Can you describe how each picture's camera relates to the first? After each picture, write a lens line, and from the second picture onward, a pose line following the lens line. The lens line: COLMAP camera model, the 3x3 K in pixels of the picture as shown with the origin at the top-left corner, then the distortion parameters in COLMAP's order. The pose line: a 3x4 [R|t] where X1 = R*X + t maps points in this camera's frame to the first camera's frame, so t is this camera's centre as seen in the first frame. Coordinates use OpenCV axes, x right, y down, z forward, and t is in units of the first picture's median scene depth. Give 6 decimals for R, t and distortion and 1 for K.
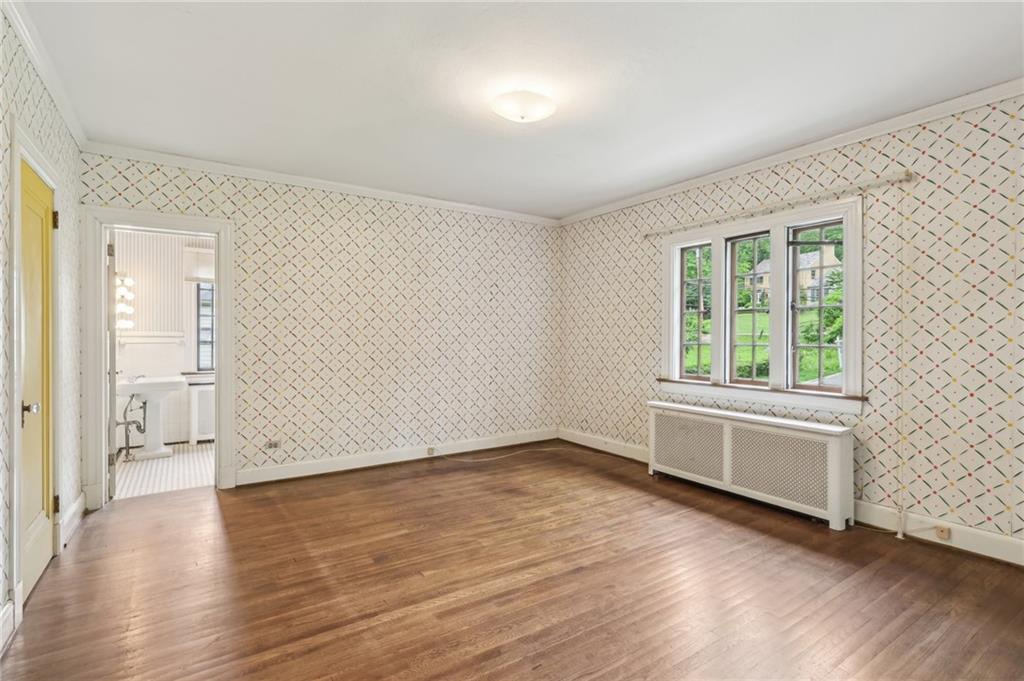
lens RADIAL K [[486.0, 0, 512.1], [0, 486.0, 338.8], [0, 0, 1]] dist [-0.004828, -0.000111]
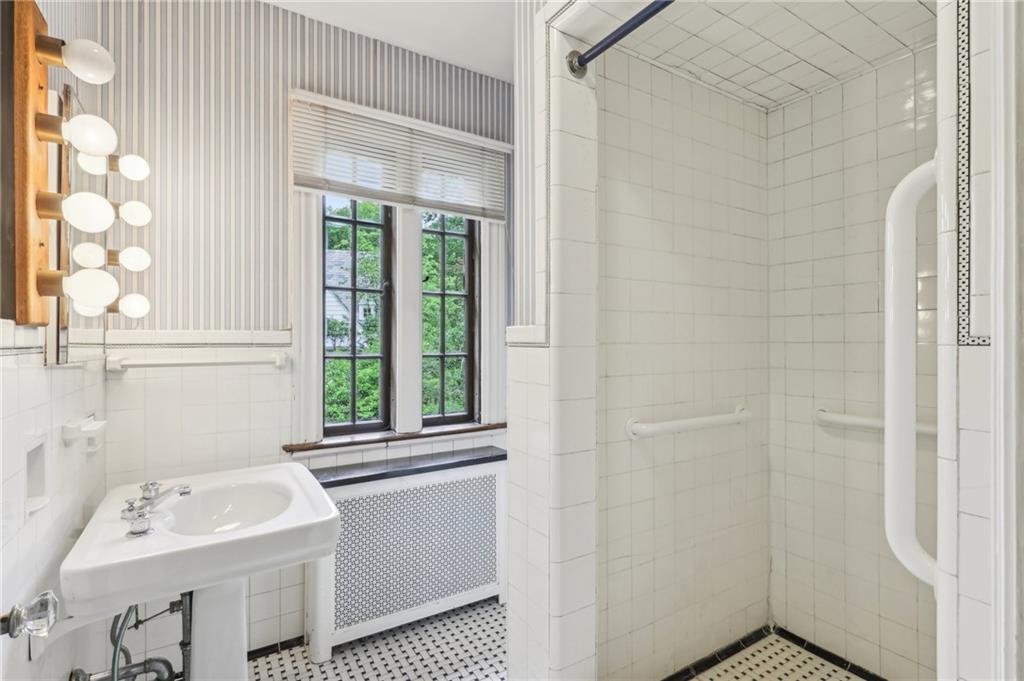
lens RADIAL K [[486.0, 0, 513.8], [0, 486.0, 341.6], [0, 0, 1]] dist [-0.004828, -0.000111]
pose [[0.999252, -0.004380, -0.038429, -0.503607], [0.004193, 0.999979, -0.004933, -0.003907], [0.038449, 0.004768, 0.999249, 0.656010]]
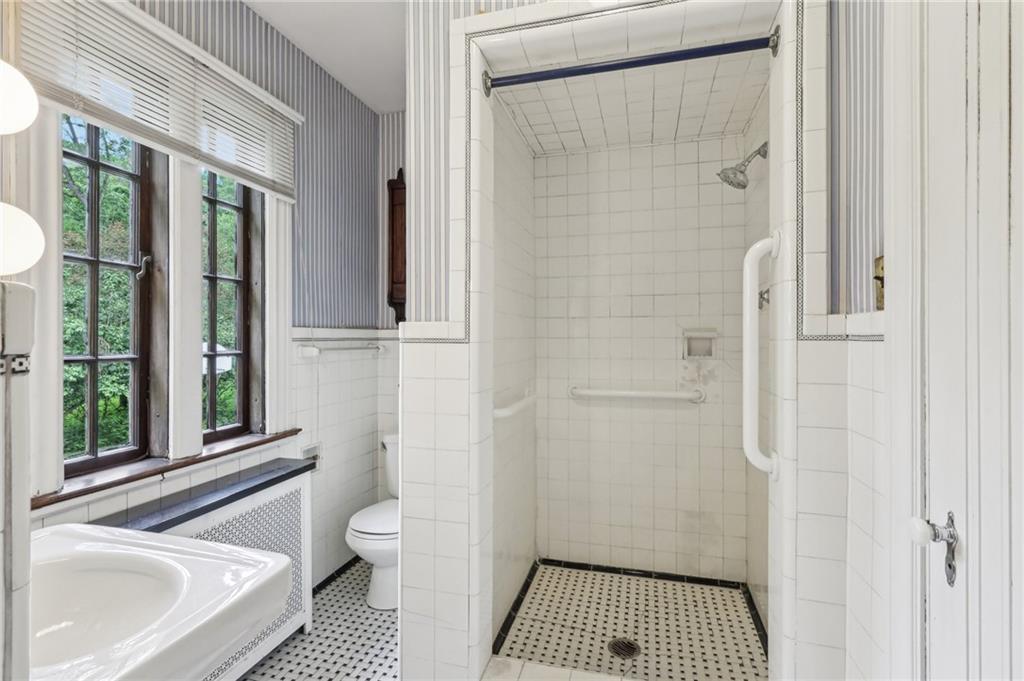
lens RADIAL K [[486.0, 0, 508.2], [0, 486.0, 337.5], [0, 0, 1]] dist [-0.004828, -0.000111]
pose [[0.761774, -0.003923, 0.647831, -0.656274], [0.005106, 0.999987, 0.000051, -0.004993], [-0.647823, 0.003269, 0.761784, 0.692649]]
